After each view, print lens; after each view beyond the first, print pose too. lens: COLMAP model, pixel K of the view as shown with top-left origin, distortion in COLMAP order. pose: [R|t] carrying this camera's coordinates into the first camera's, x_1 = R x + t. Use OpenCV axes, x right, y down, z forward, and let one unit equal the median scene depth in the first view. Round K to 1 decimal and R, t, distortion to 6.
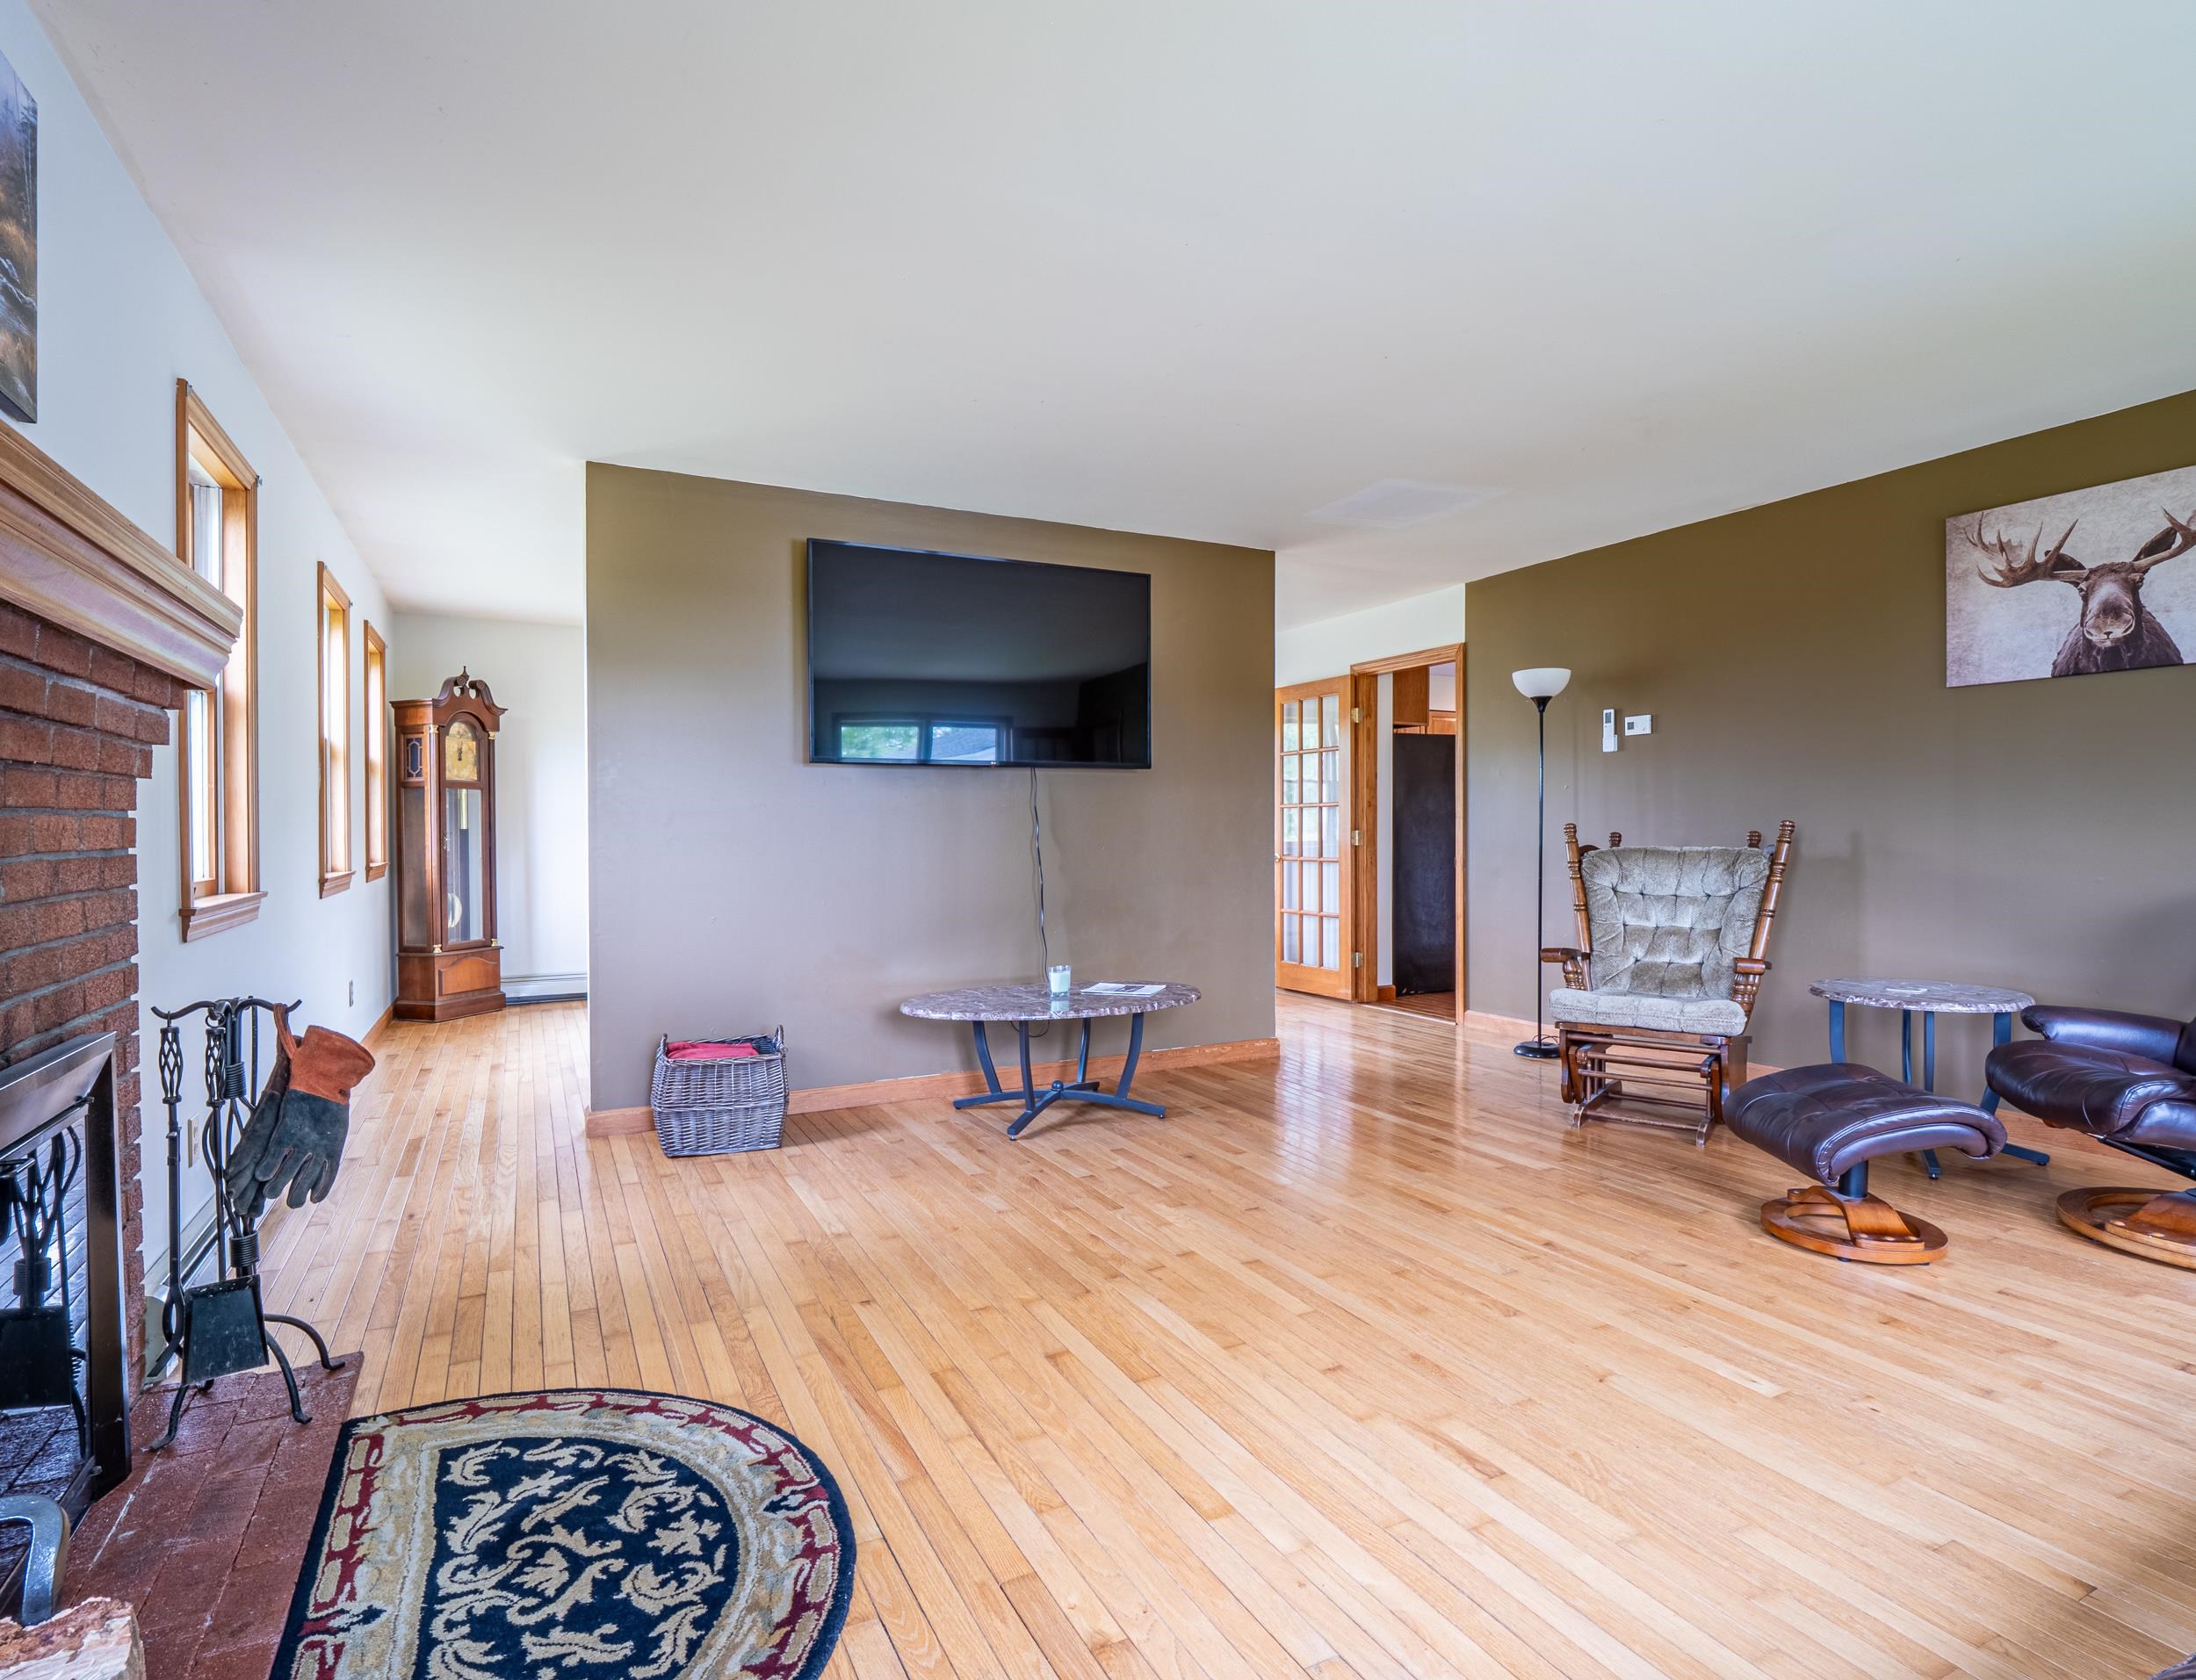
lens RADIAL K [[1106.4, 0, 1067.7], [0, 1106.4, 841.9], [0, 0, 1]] dist [-0.012927, -0.001002]
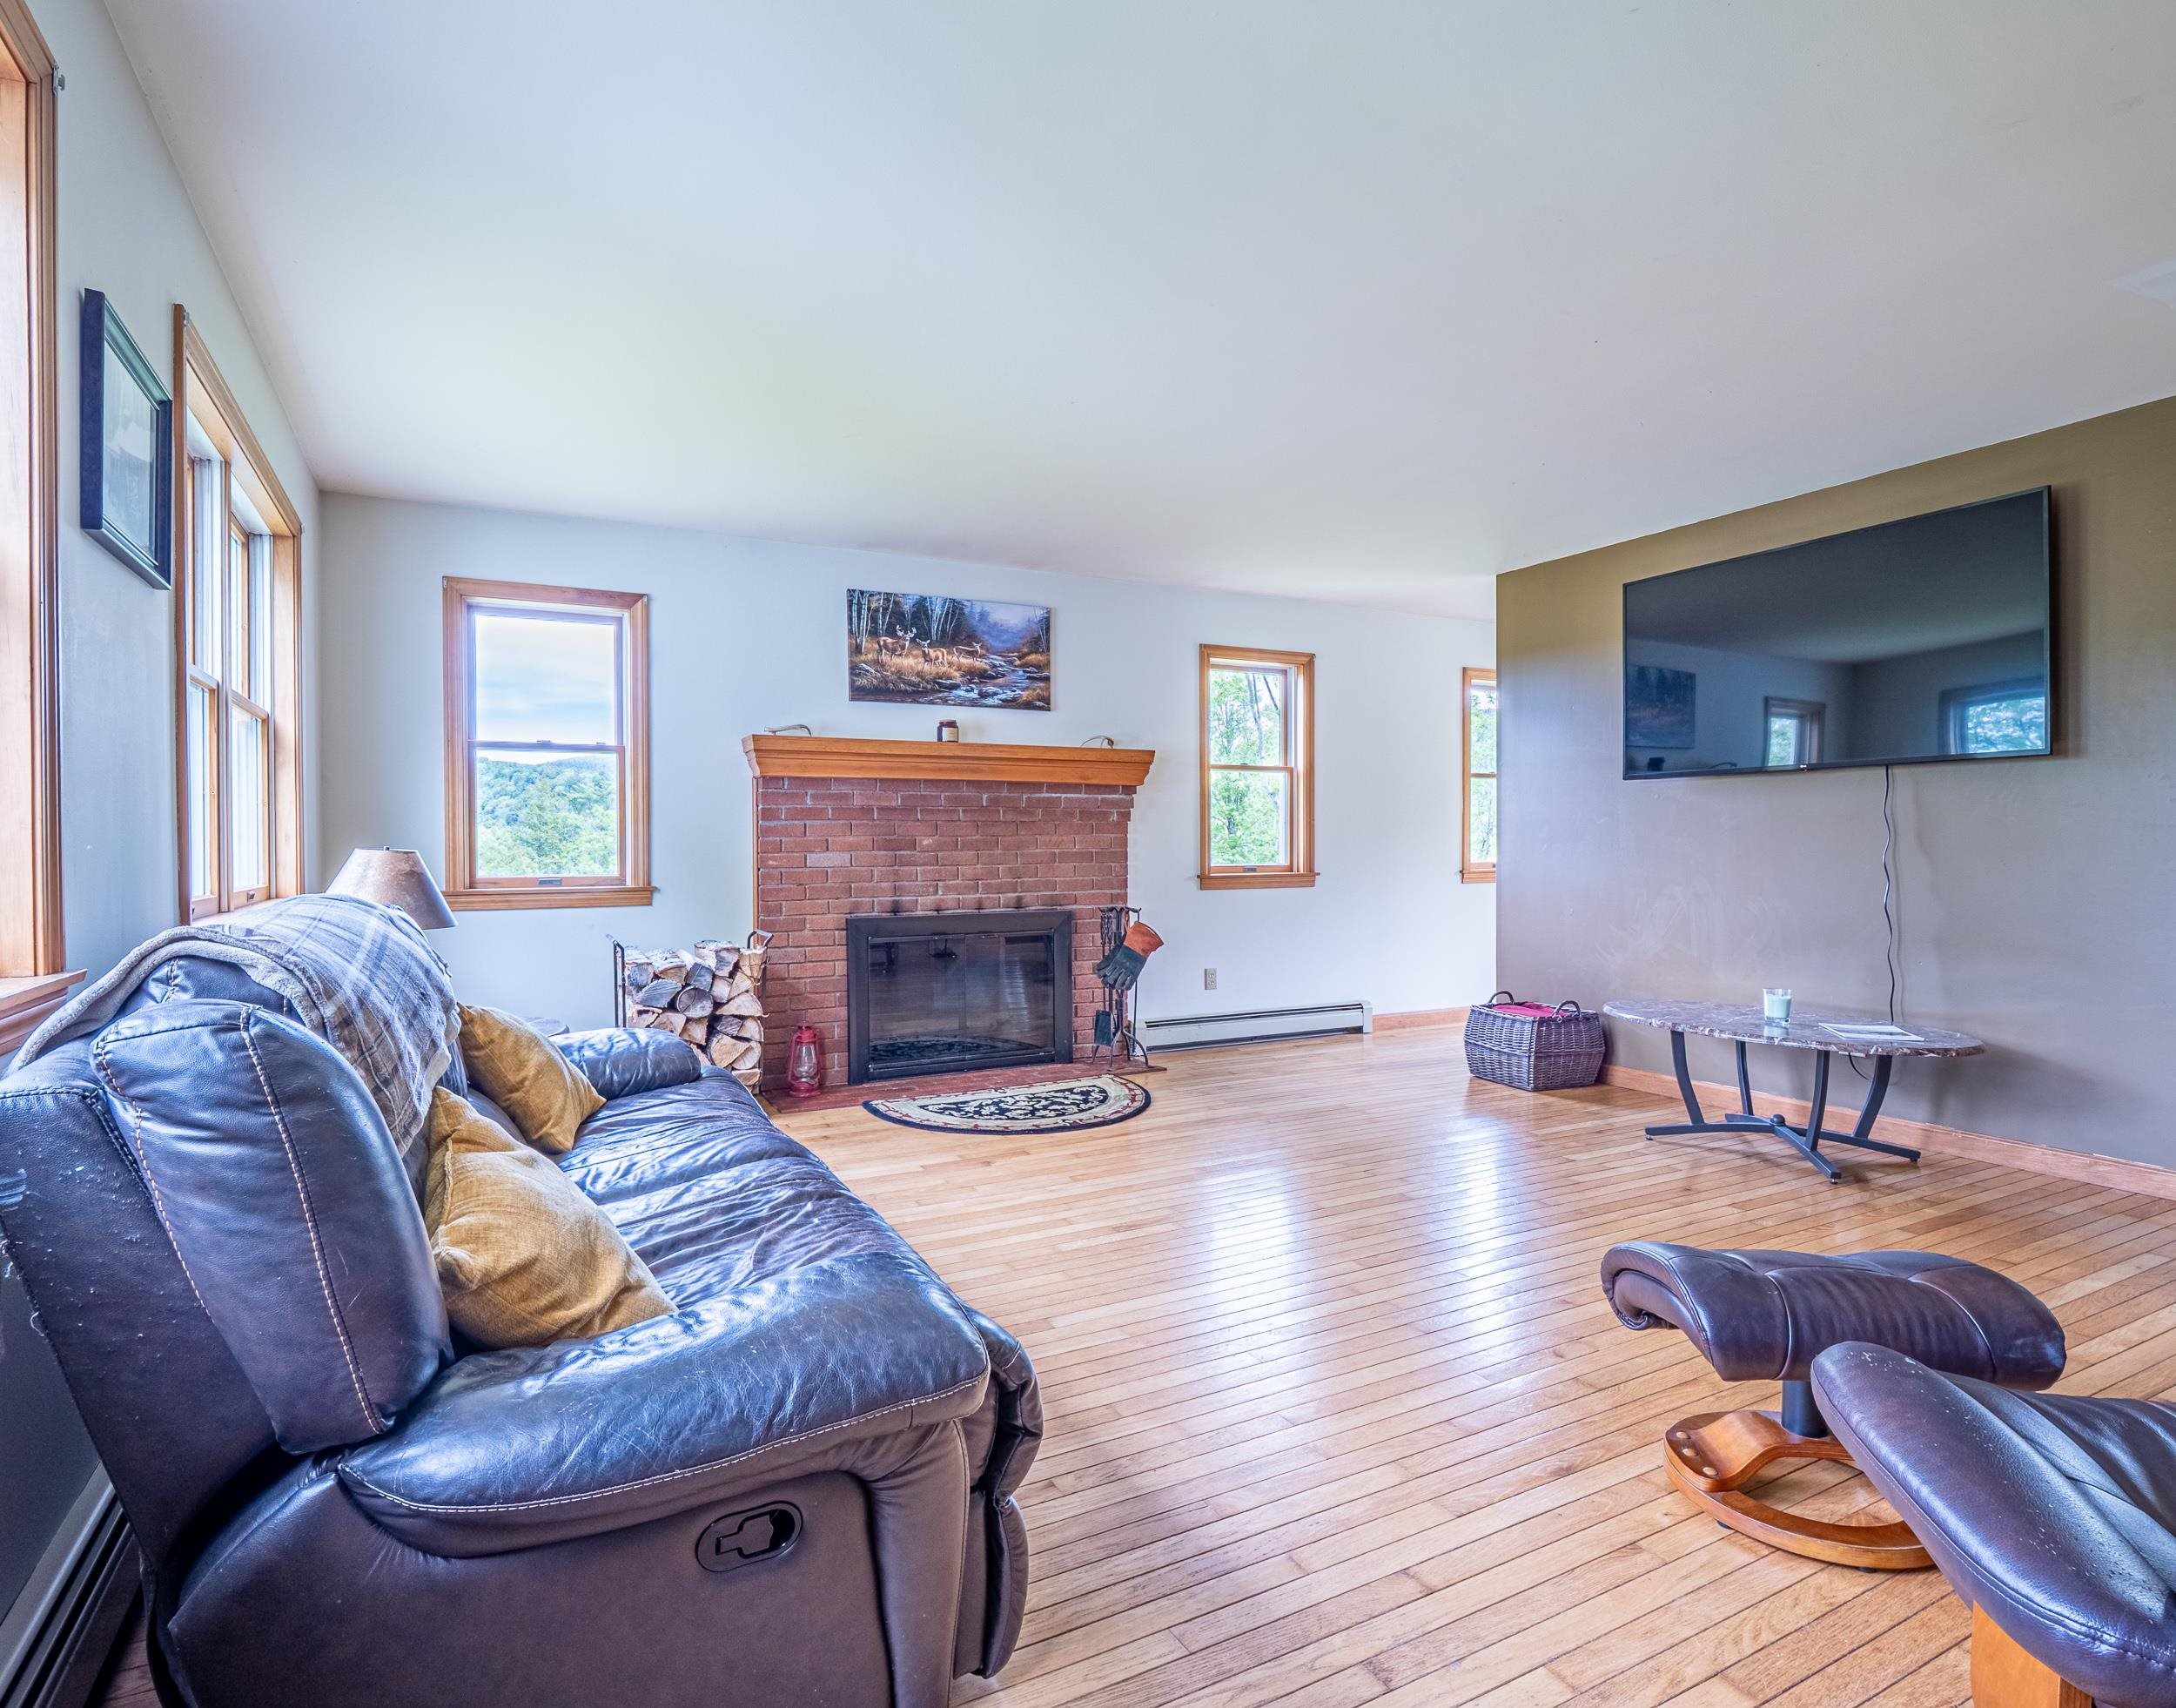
lens RADIAL K [[1103.0, 0, 1032.1], [0, 1103.0, 853.9], [0, 0, 1]] dist [-0.002101, -0.000821]
pose [[0.003631, 0.013973, -0.999896, 2.205622], [-0.005362, 0.999888, 0.013954, -0.023696], [0.999979, 0.005311, 0.003705, 0.920674]]
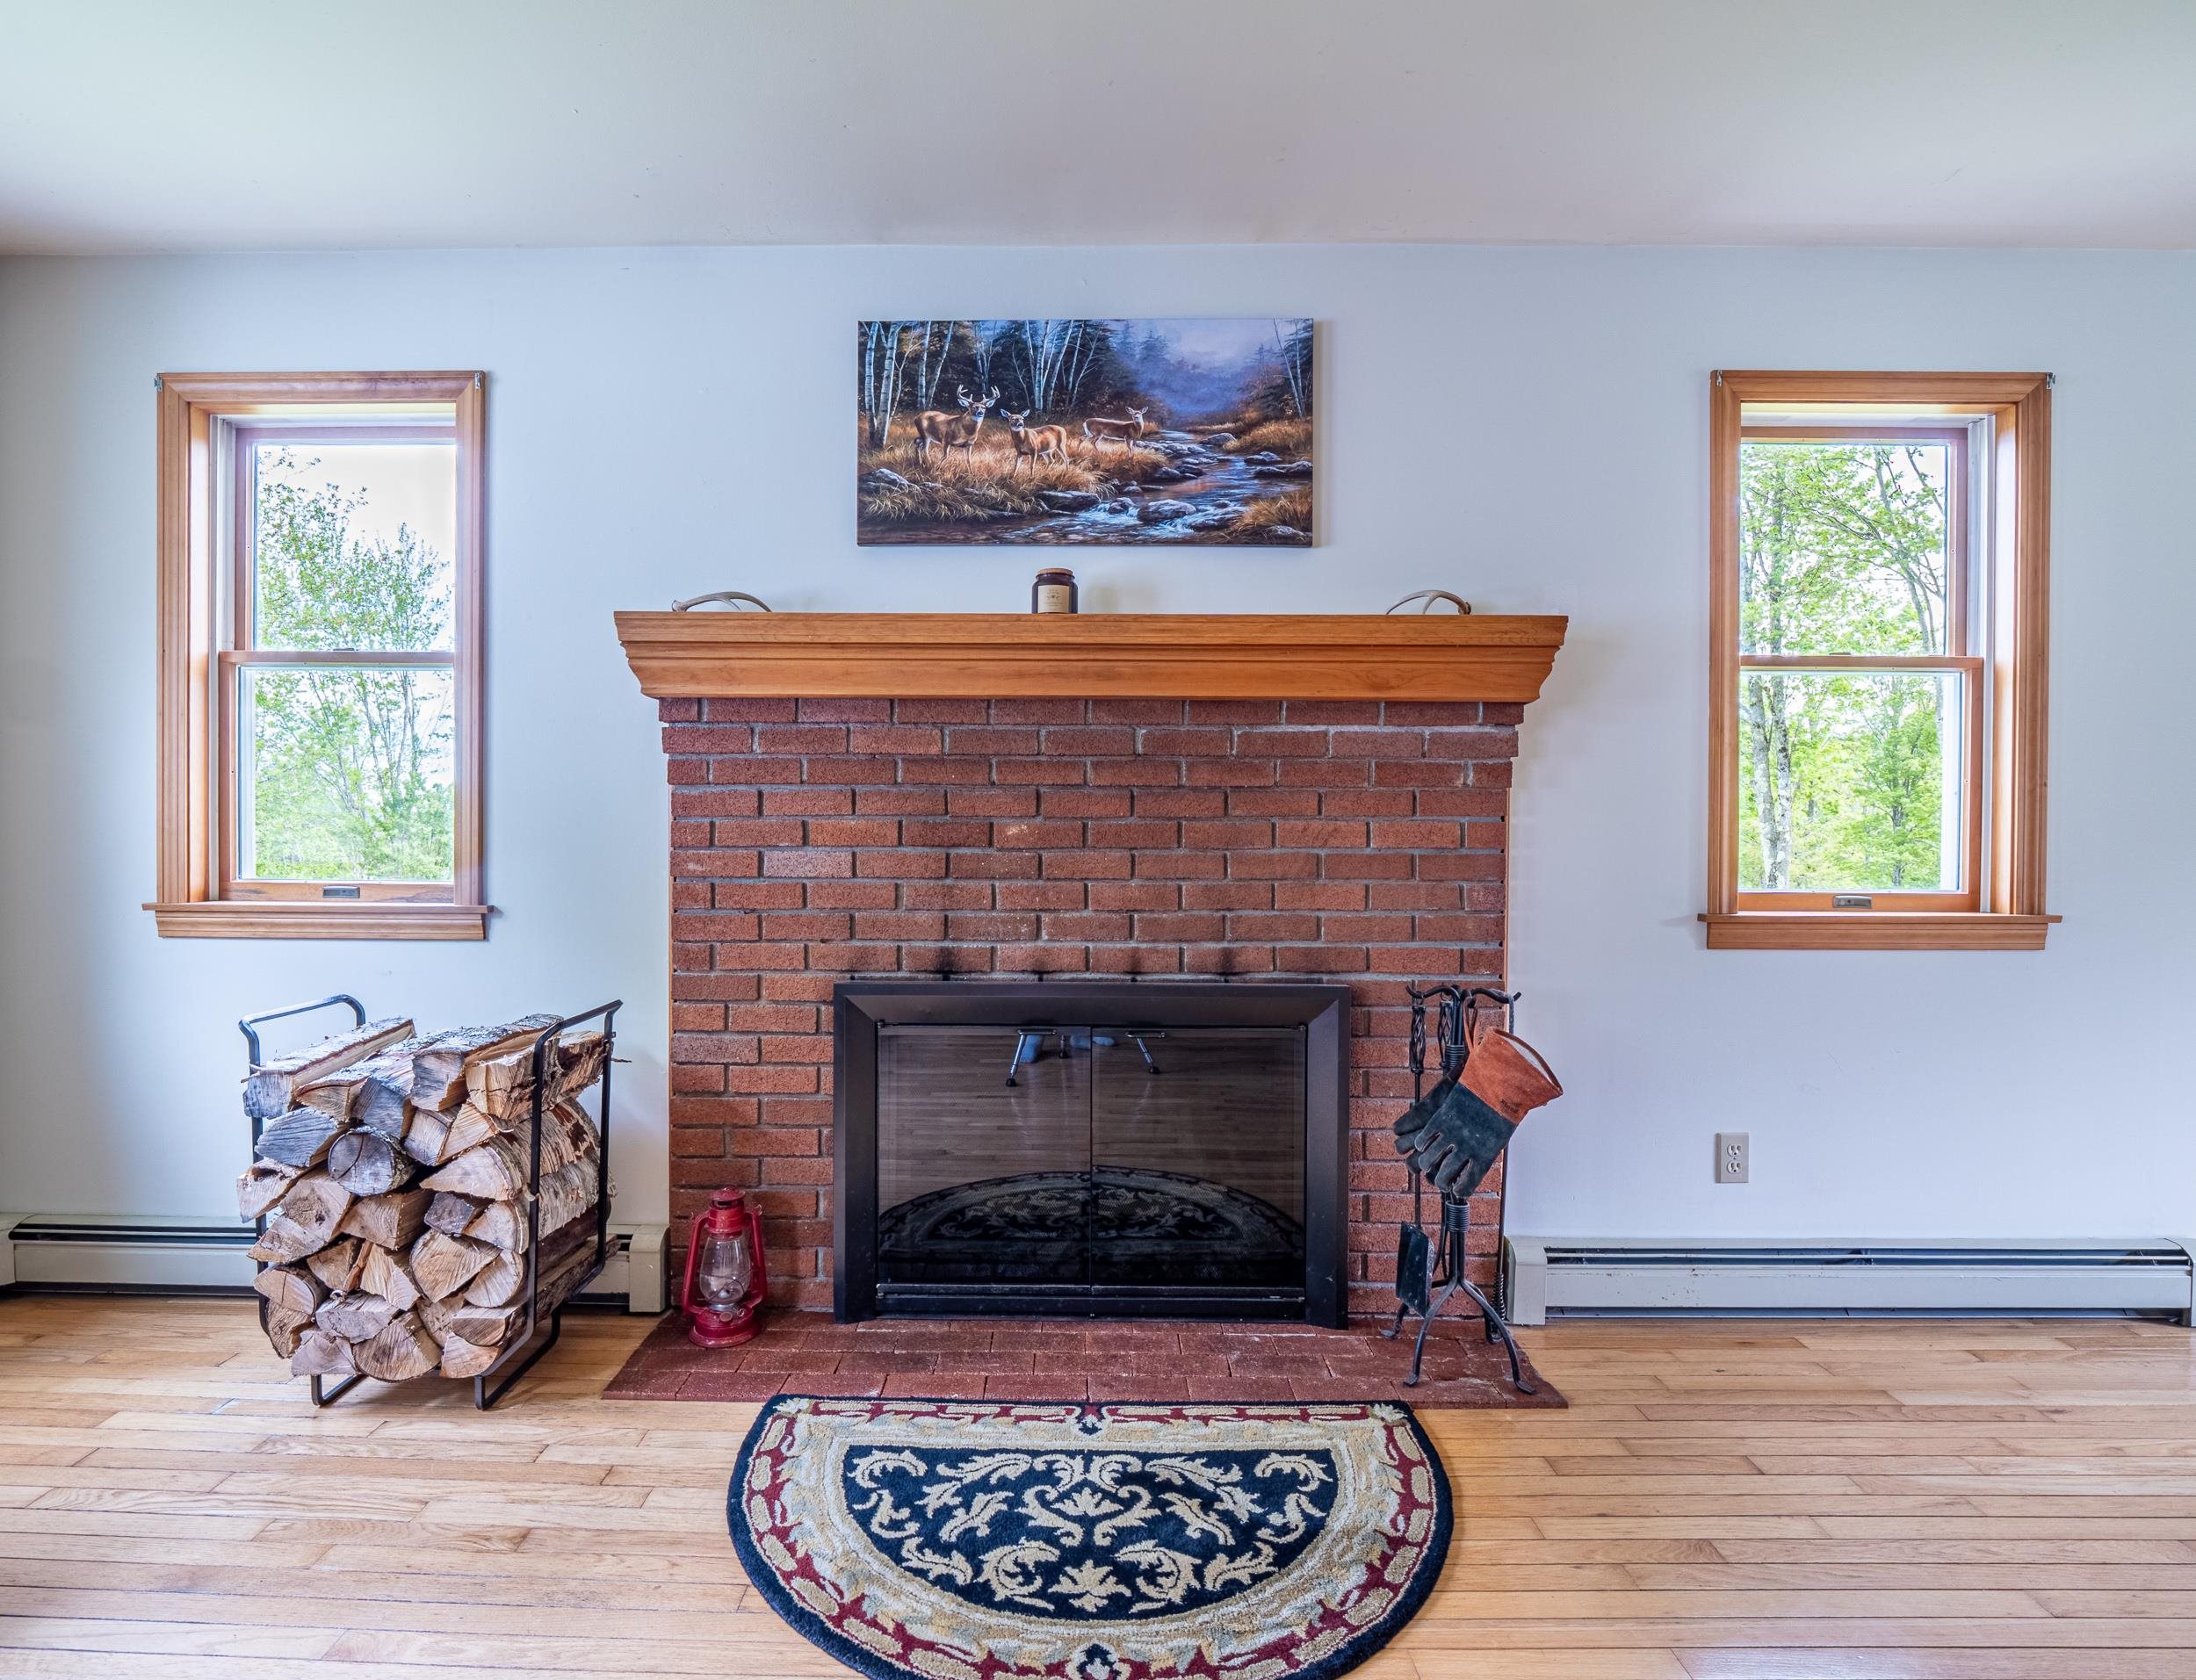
lens RADIAL K [[1106.4, 0, 1067.7], [0, 1106.4, 841.9], [0, 0, 1]] dist [-0.012927, -0.001002]
pose [[-0.450071, 0.009566, -0.892942, 0.482462], [-0.013018, 0.999766, 0.017272, -0.022852], [0.892898, 0.019398, -0.449841, 1.351771]]
